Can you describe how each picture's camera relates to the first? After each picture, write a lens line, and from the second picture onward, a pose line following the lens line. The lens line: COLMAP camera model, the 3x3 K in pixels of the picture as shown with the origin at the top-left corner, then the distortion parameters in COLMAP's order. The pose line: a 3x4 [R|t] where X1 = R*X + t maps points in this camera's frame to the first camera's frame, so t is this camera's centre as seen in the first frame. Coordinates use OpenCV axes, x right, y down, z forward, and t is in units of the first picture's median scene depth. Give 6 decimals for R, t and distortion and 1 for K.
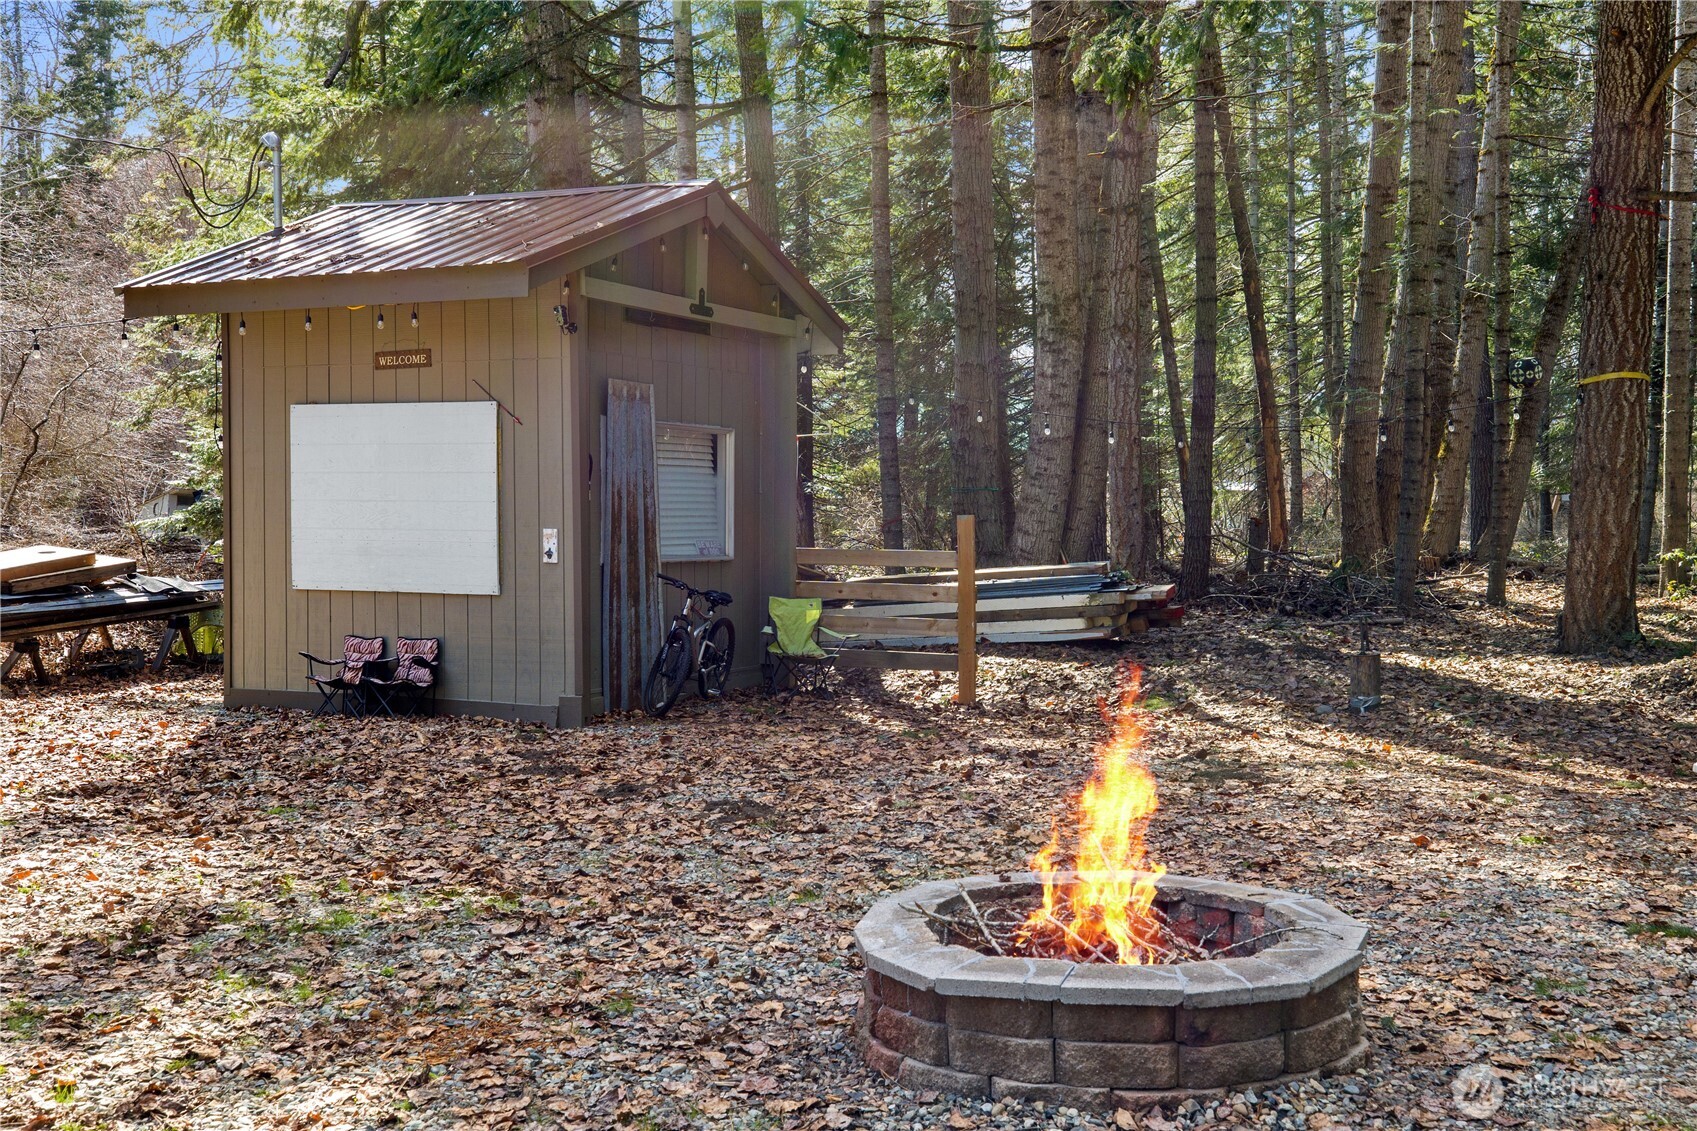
lens RADIAL K [[1730.8, 0, 867.0], [0, 1730.8, 566.5], [0, 0, 1]] dist [0.034281, 0.010518]
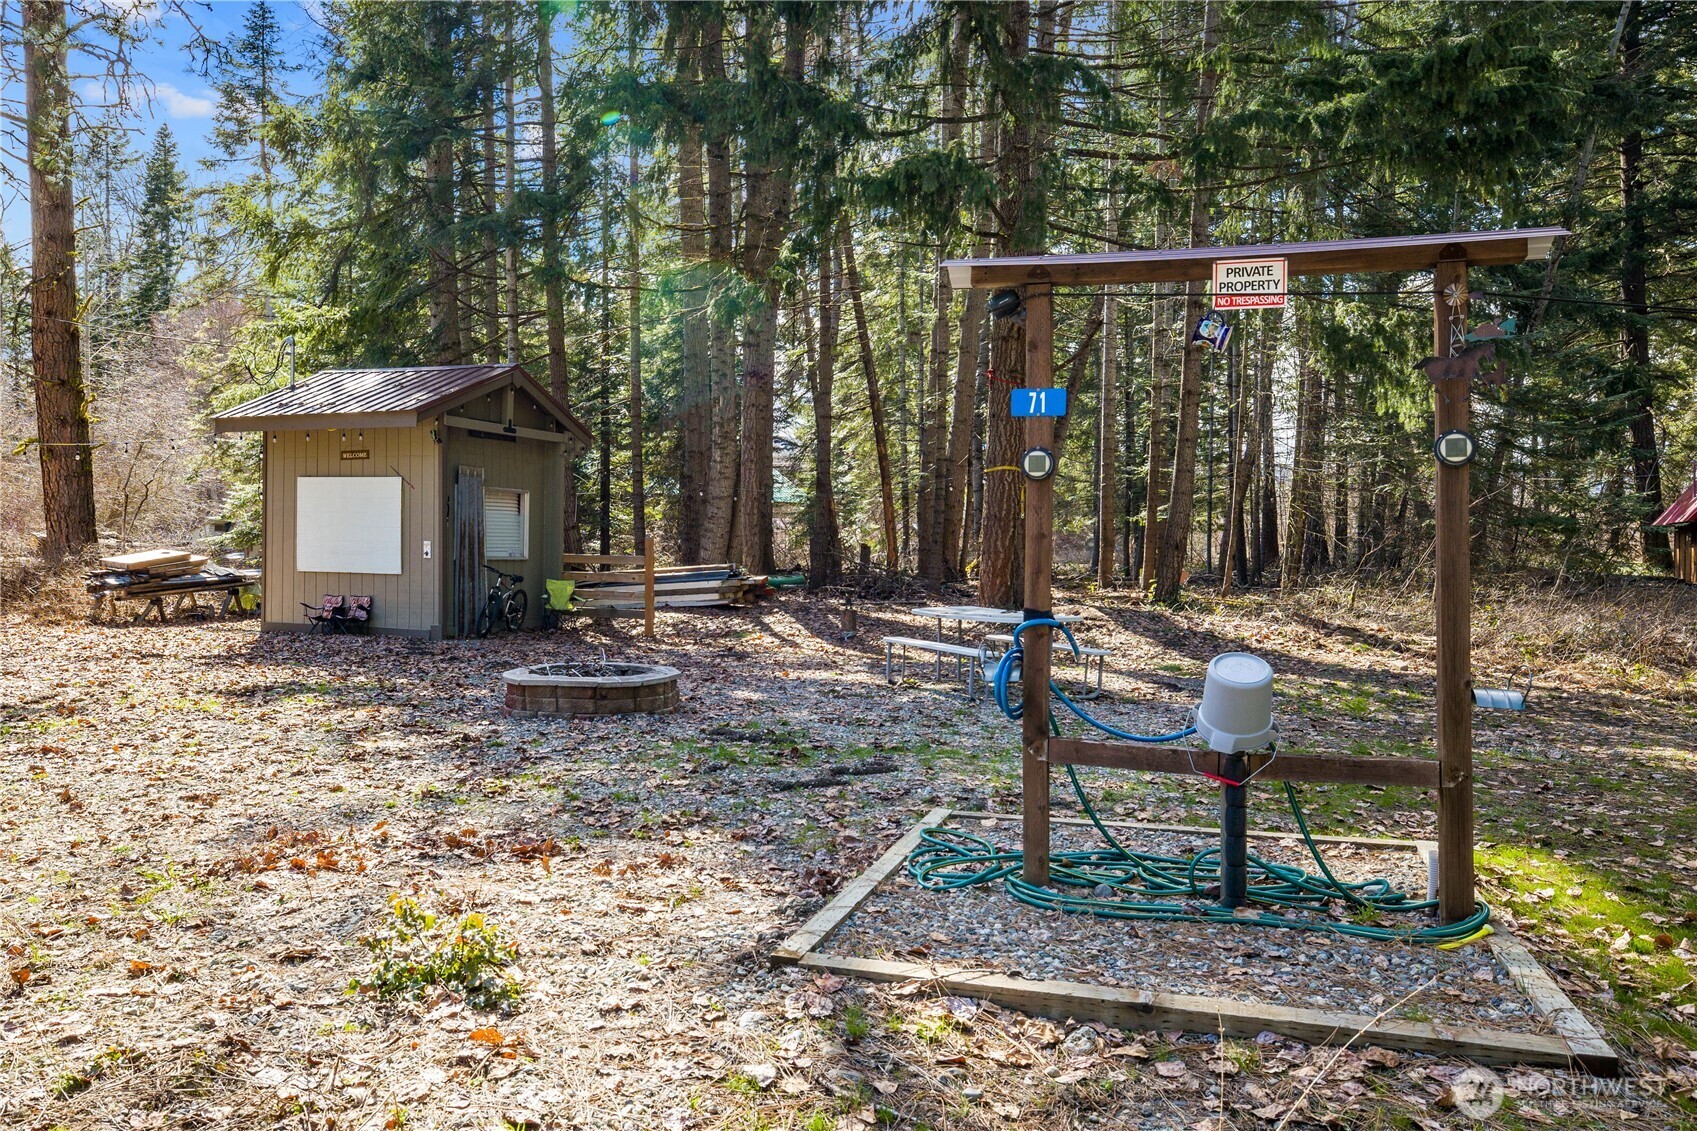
lens RADIAL K [[1272.6, 0, 742.0], [0, 1272.6, 563.3], [0, 0, 1]] dist [-0.025865, -0.001577]
pose [[0.999499, 0.009797, 0.030087, 0.125835], [-0.009304, 0.999821, -0.016479, 0.022947], [-0.030243, 0.016190, 0.999411, -0.438157]]
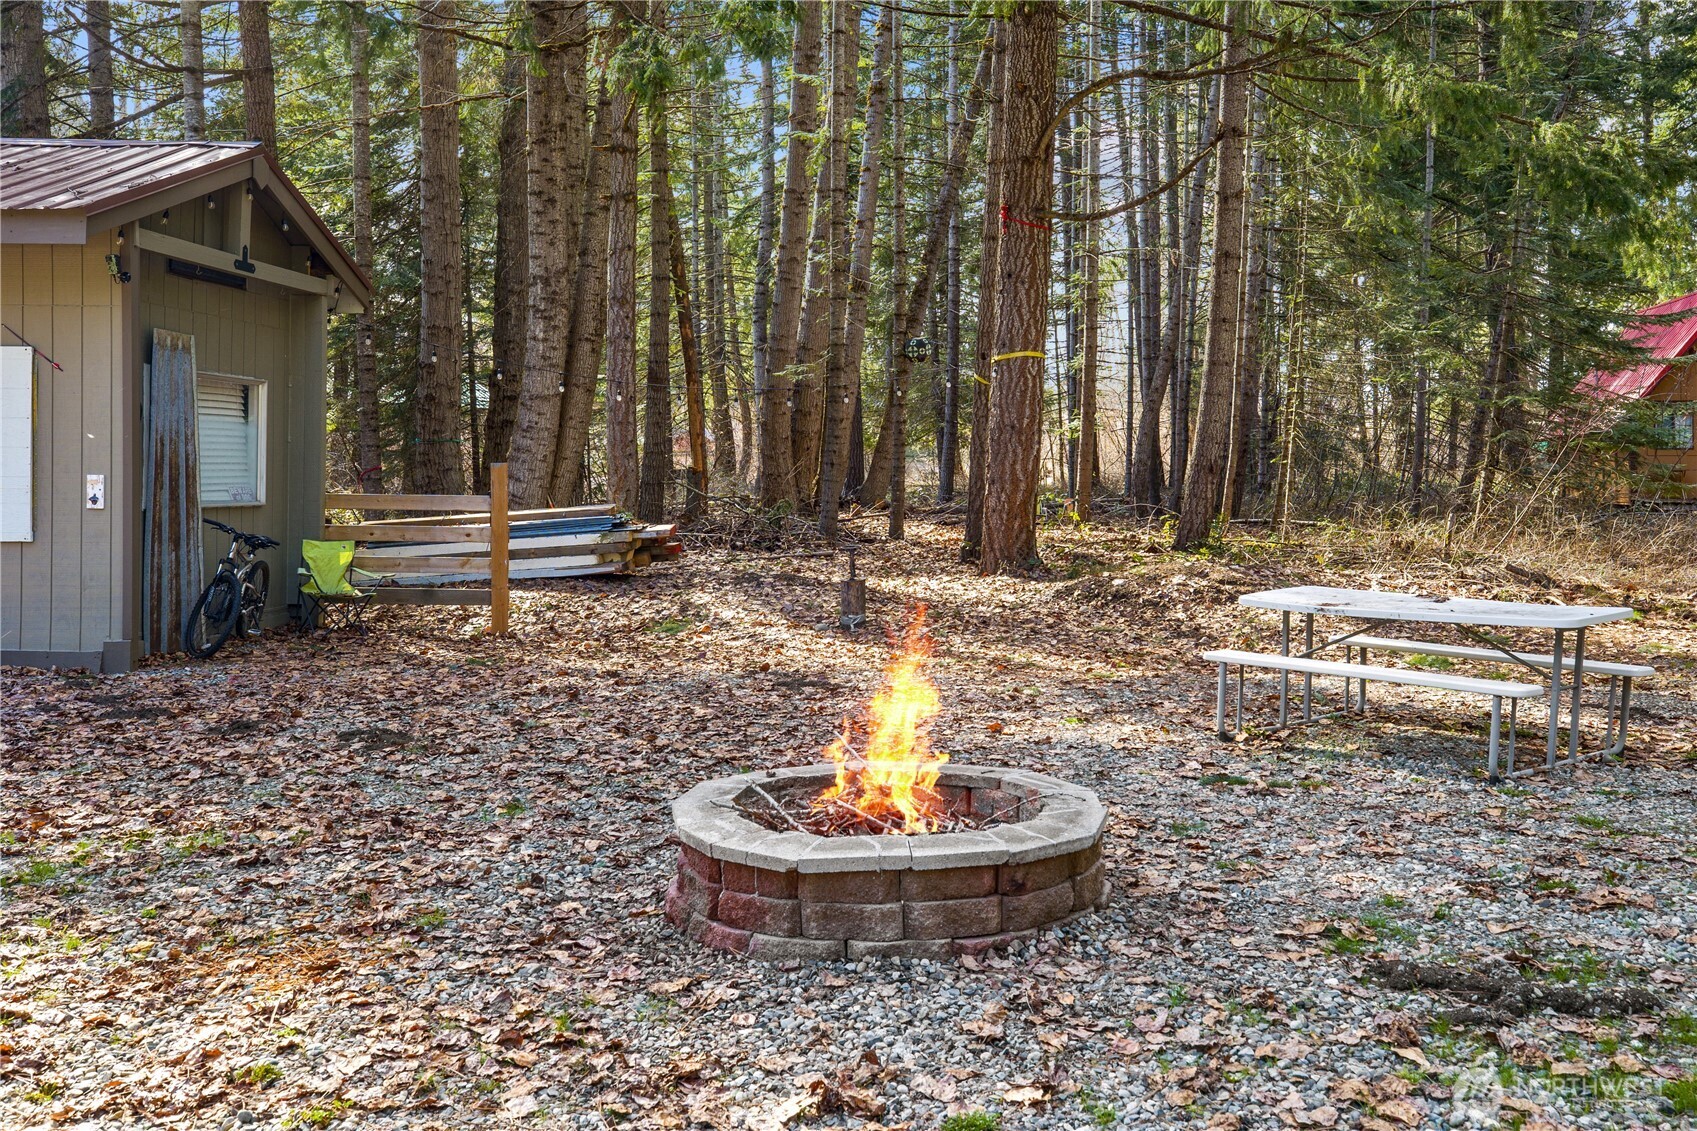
lens RADIAL K [[1530.8, 0, 849.4], [0, 1530.8, 461.9], [0, 0, 1]] dist [0.016558, 0.023273]
pose [[0.937245, 0.003181, 0.348658, -0.077984], [0.008049, 0.999494, -0.030757, 0.001637], [-0.348579, 0.031633, 0.936745, 0.008301]]
